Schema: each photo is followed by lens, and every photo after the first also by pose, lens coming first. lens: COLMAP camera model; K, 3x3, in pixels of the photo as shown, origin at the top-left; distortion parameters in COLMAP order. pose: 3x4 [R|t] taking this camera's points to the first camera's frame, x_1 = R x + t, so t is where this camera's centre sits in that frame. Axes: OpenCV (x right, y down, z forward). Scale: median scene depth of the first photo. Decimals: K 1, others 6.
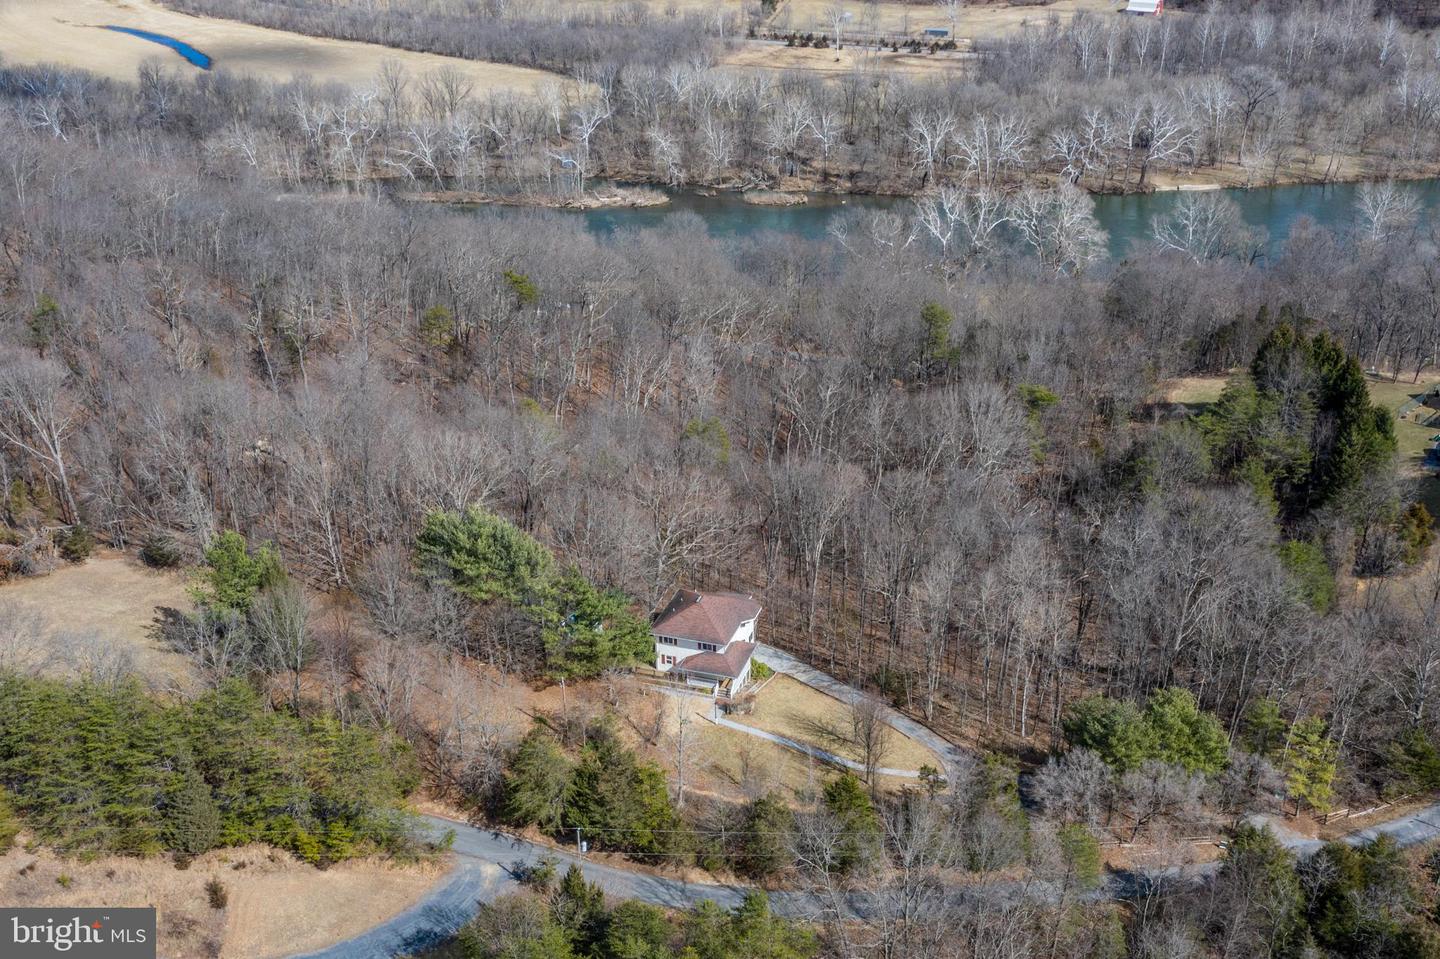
lens RADIAL K [[1509.8, 0, 726.6], [0, 1509.8, 477.8], [0, 0, 1]] dist [0.000298, -0.004845]
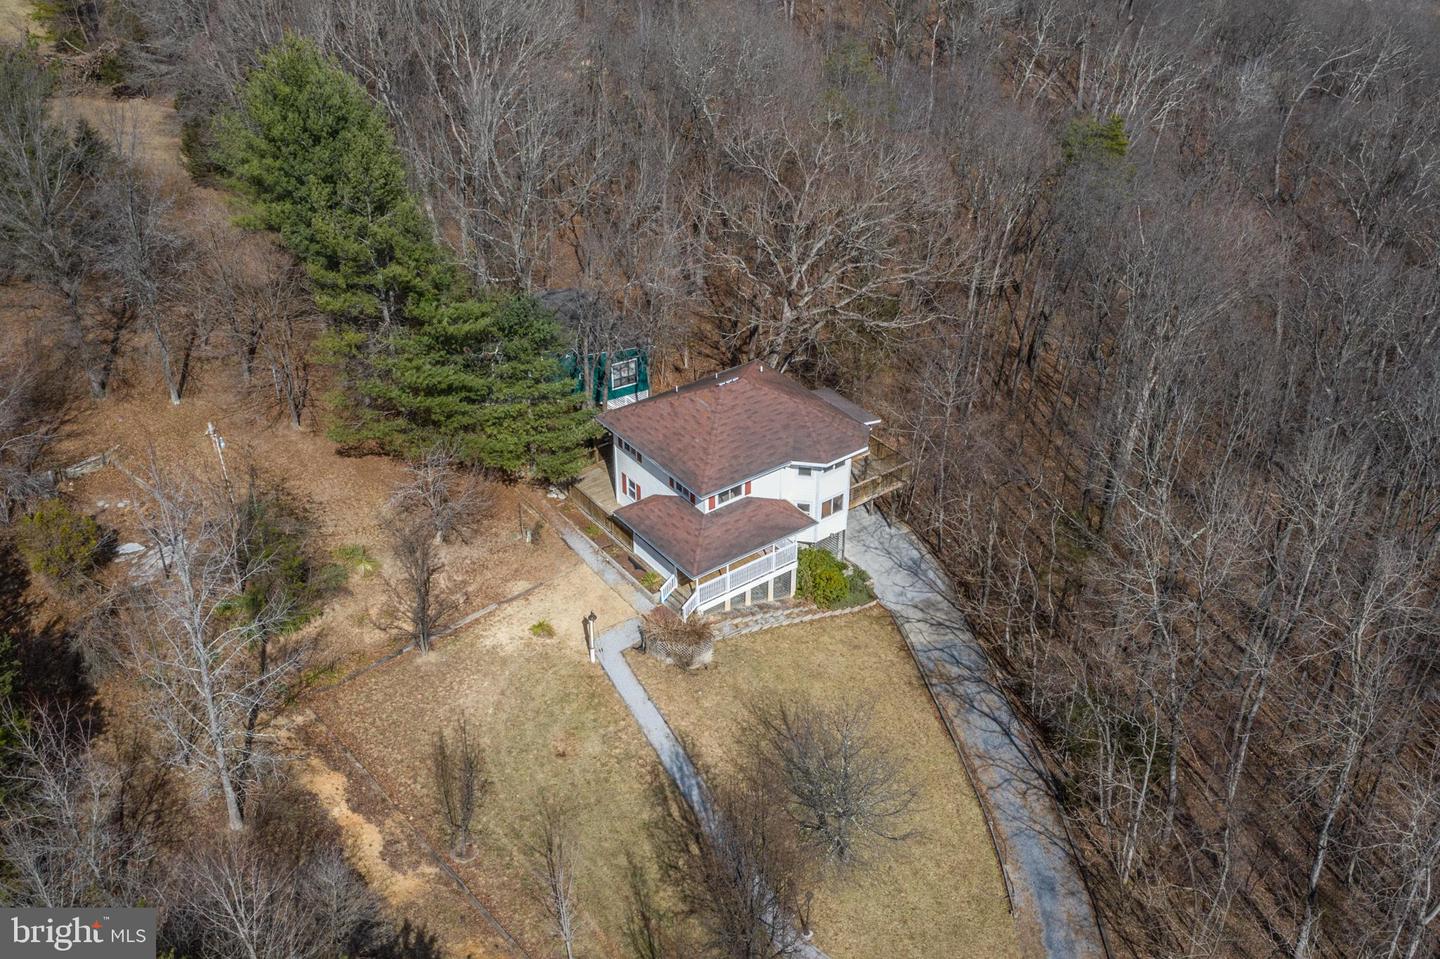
lens RADIAL K [[1300.4, 0, 726.6], [0, 1300.4, 486.2], [0, 0, 1]] dist [0.006592, -0.010428]
pose [[0.822887, 0.328895, -0.463342, 0.167197], [-0.259153, 0.942936, 0.209075, 0.030592], [0.505666, -0.051969, 0.861163, 0.678929]]
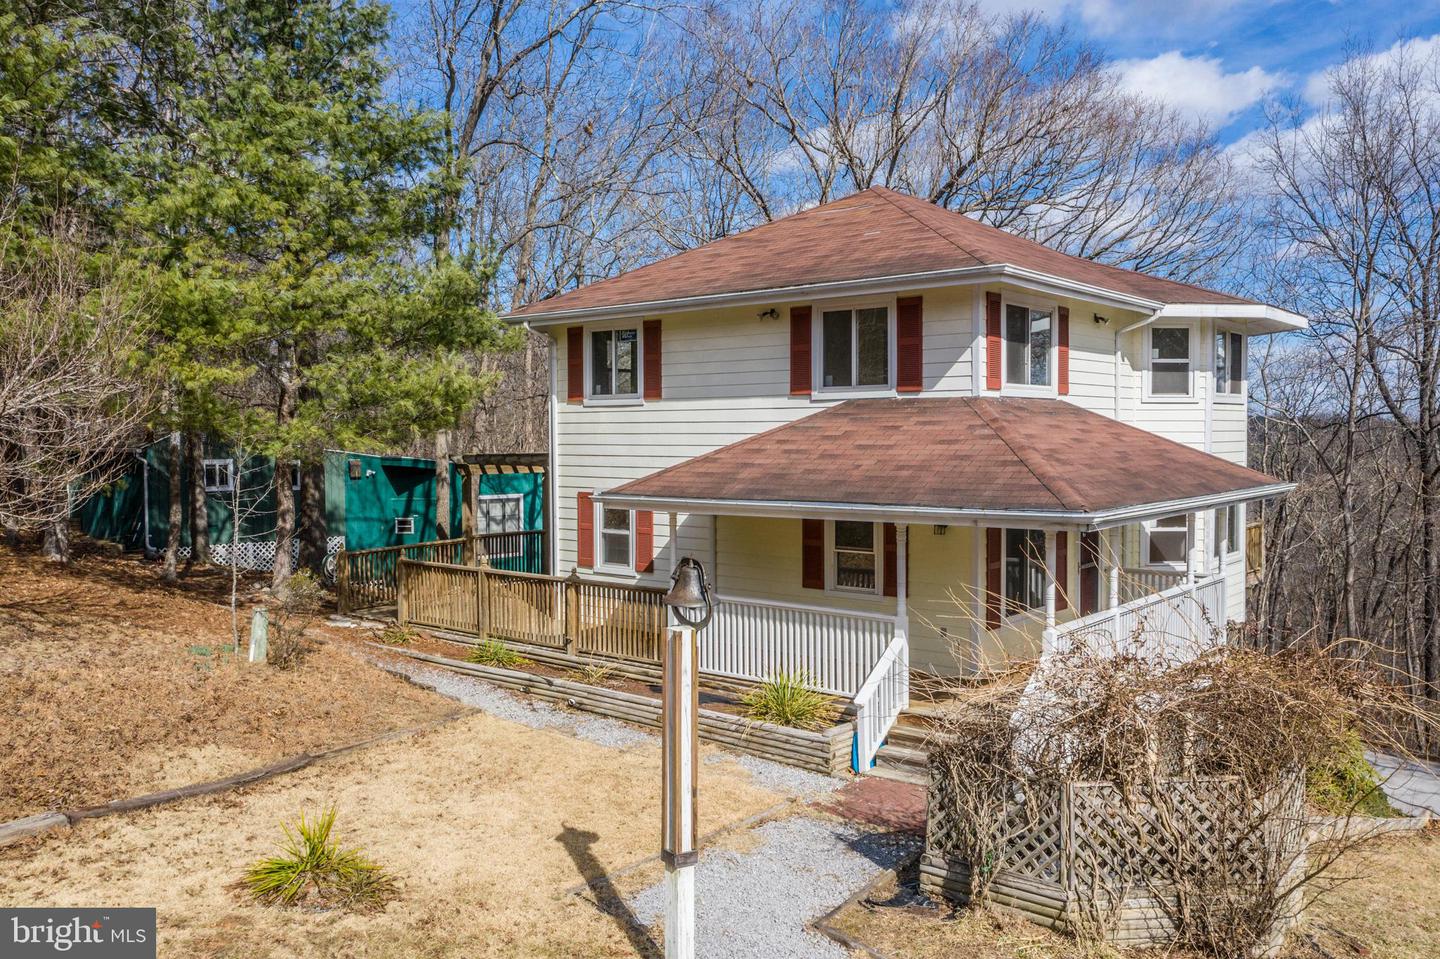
lens RADIAL K [[1151.6, 0, 725.3], [0, 1151.6, 478.9], [0, 0, 1]] dist [-0.003547, -0.002807]
pose [[0.932959, 0.031868, -0.358569, 0.010491], [-0.166974, 0.920749, -0.352619, 0.153515], [0.318915, 0.388851, 0.864343, 0.909864]]
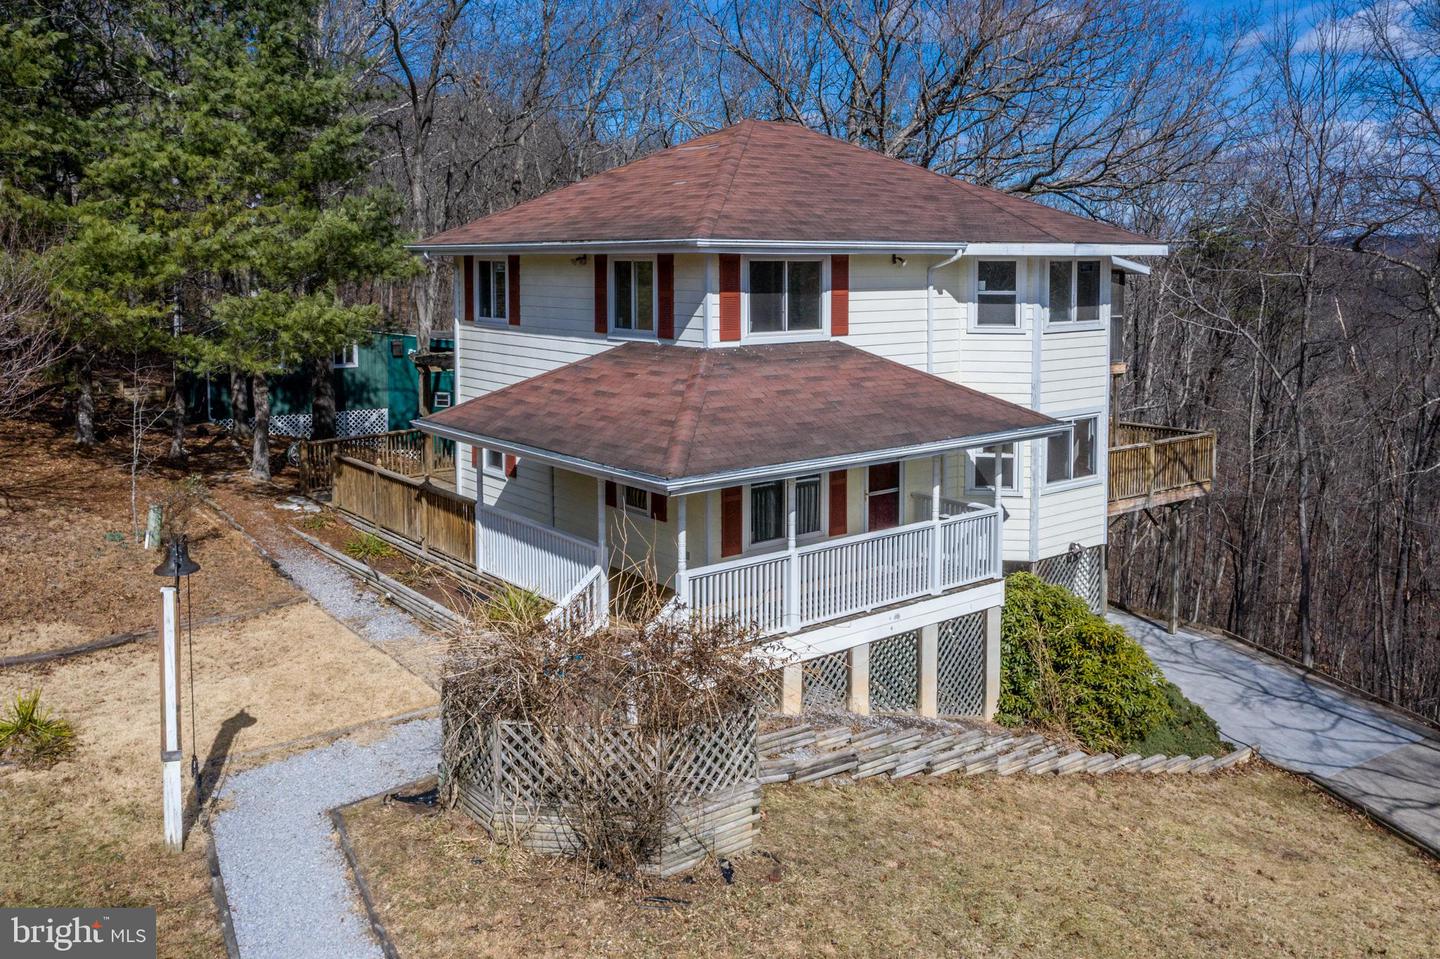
lens RADIAL K [[1197.8, 0, 714.2], [0, 1197.8, 333.4], [0, 0, 1]] dist [-0.002004, -0.002387]
pose [[0.835186, 0.054476, -0.547263, 0.051632], [-0.248231, 0.925295, -0.286723, 0.141825], [0.490761, 0.375315, 0.786316, 0.909046]]
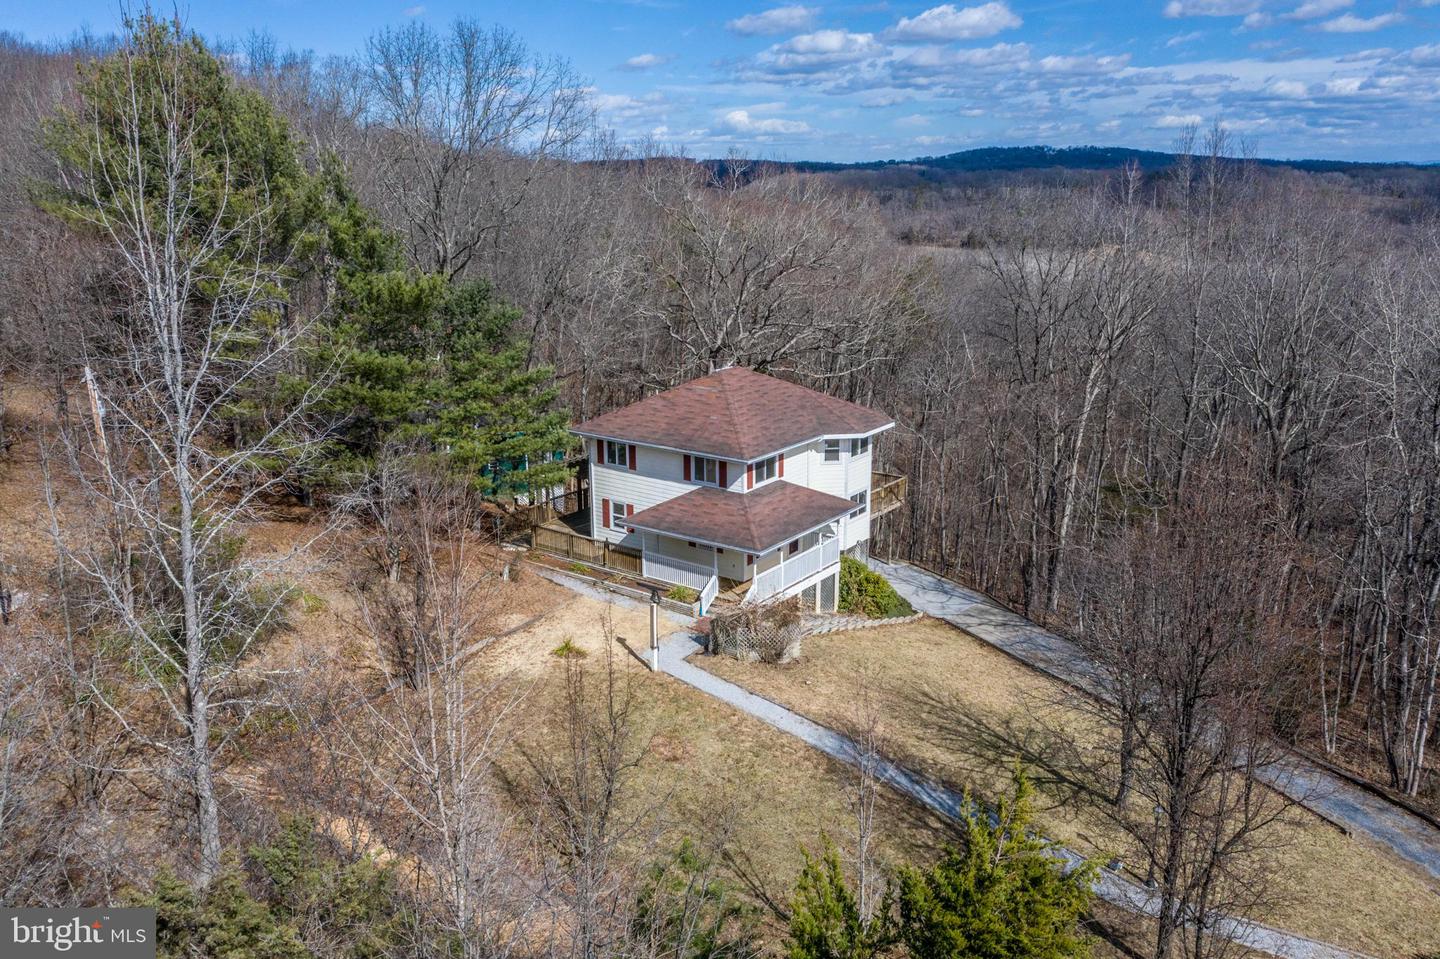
lens RADIAL K [[1151.6, 0, 725.3], [0, 1151.6, 478.9], [0, 0, 1]] dist [-0.003547, -0.002807]
pose [[0.952460, 0.093713, -0.289892, 0.068153], [-0.141853, 0.978495, -0.149749, 0.151122], [0.269624, 0.183752, 0.945271, 0.740086]]
